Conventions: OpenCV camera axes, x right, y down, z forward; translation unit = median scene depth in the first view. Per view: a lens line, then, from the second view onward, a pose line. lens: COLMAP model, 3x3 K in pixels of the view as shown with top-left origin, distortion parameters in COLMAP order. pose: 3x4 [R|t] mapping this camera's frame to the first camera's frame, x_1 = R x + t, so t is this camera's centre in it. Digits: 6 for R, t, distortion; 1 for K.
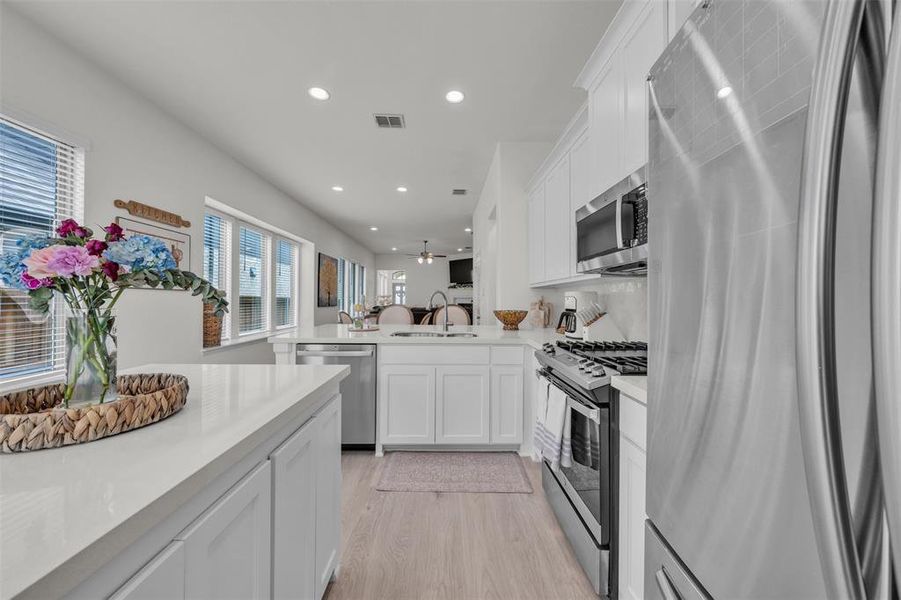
lens RADIAL K [[317.9, 0, 450.2], [0, 317.9, 298.9], [0, 0, 1]] dist [-0.003303, -0.000190]
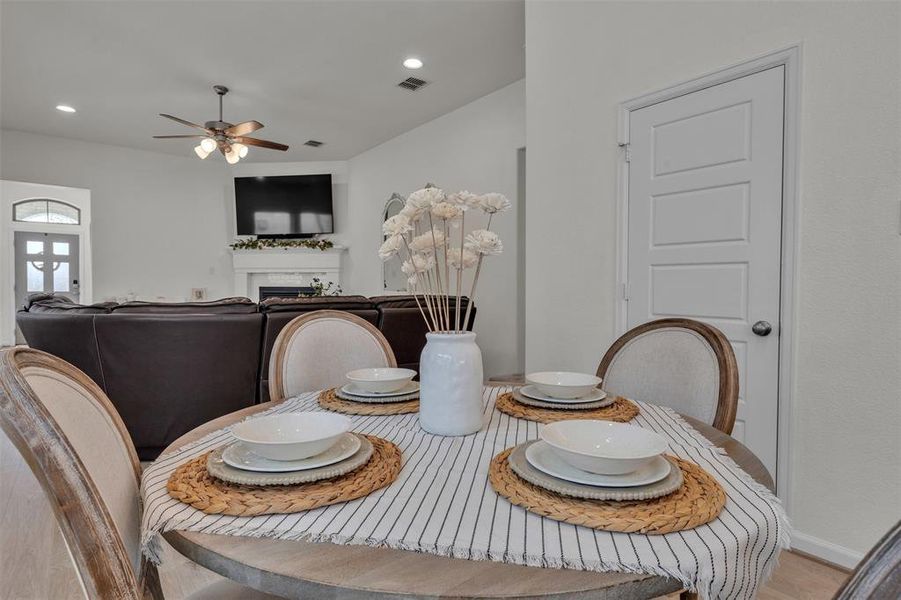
lens RADIAL K [[487.5, 0, 445.9], [0, 487.5, 299.0], [0, 0, 1]] dist [0.016576, 0.001027]
pose [[0.817221, -0.016425, 0.576090, -0.701024], [-0.001508, 0.999529, 0.030636, 0.051040], [-0.576322, -0.025905, 0.816812, 1.805200]]
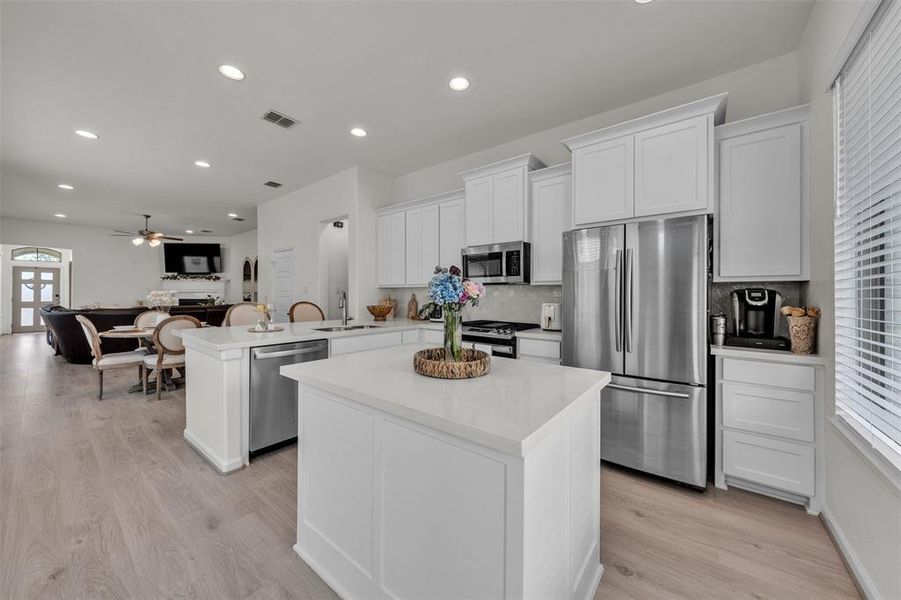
lens RADIAL K [[317.9, 0, 452.3], [0, 317.9, 296.7], [0, 0, 1]] dist [-0.003303, -0.000190]
pose [[0.631988, -0.009180, 0.774924, -0.782650], [-0.003622, 0.999884, 0.014798, -0.026956], [-0.774970, -0.012159, 0.631882, -0.066558]]
